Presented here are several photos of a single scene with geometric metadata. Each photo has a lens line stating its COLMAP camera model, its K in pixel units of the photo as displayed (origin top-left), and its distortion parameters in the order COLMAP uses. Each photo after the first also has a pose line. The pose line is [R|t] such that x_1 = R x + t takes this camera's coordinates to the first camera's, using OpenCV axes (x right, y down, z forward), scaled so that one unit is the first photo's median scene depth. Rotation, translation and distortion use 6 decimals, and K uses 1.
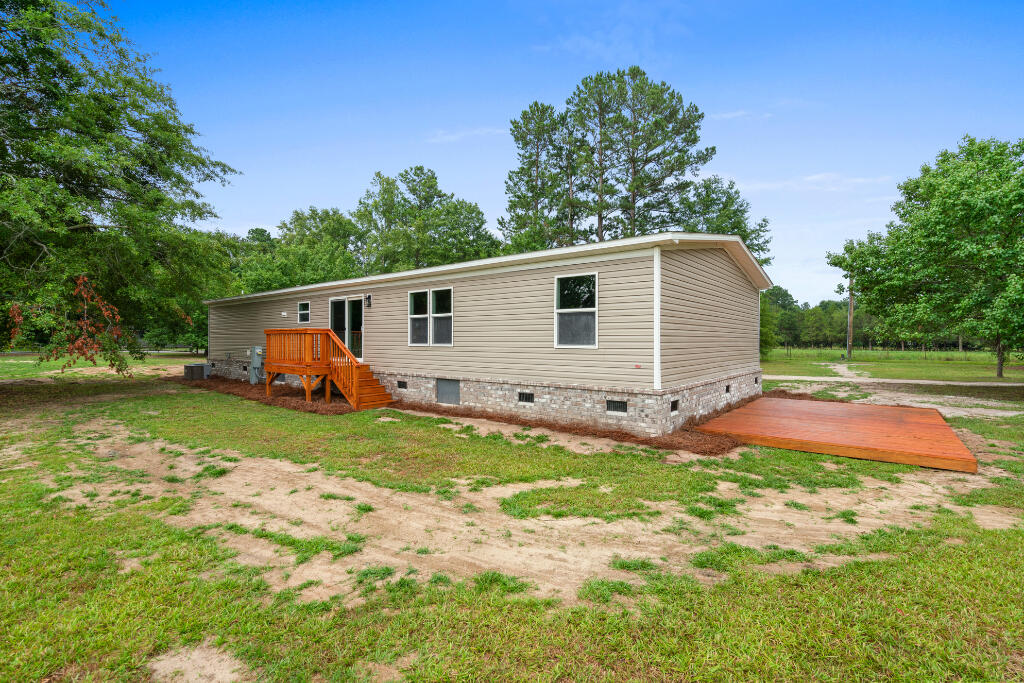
lens RADIAL K [[458.0, 0, 516.0], [0, 458.0, 339.5], [0, 0, 1]] dist [0.018814, 0.000153]
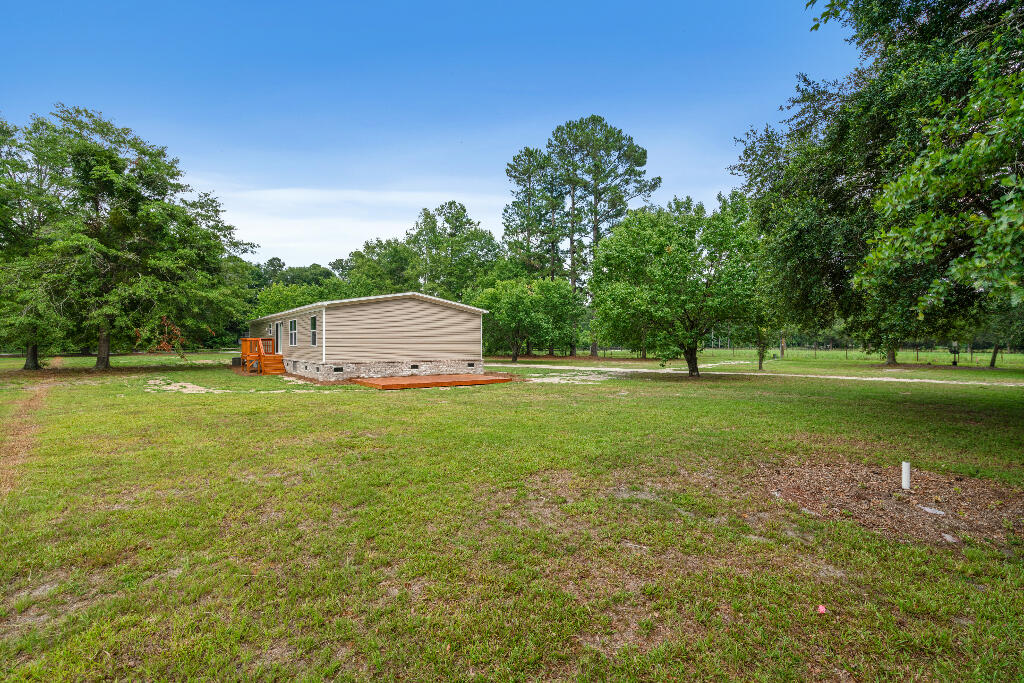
lens RADIAL K [[458.0, 0, 518.5], [0, 458.0, 339.5], [0, 0, 1]] dist [0.018814, 0.000153]
pose [[0.974142, -0.008491, -0.225777, 0.295807], [0.007106, 0.999951, -0.006947, 0.000709], [0.225825, 0.005163, 0.974154, -0.186224]]
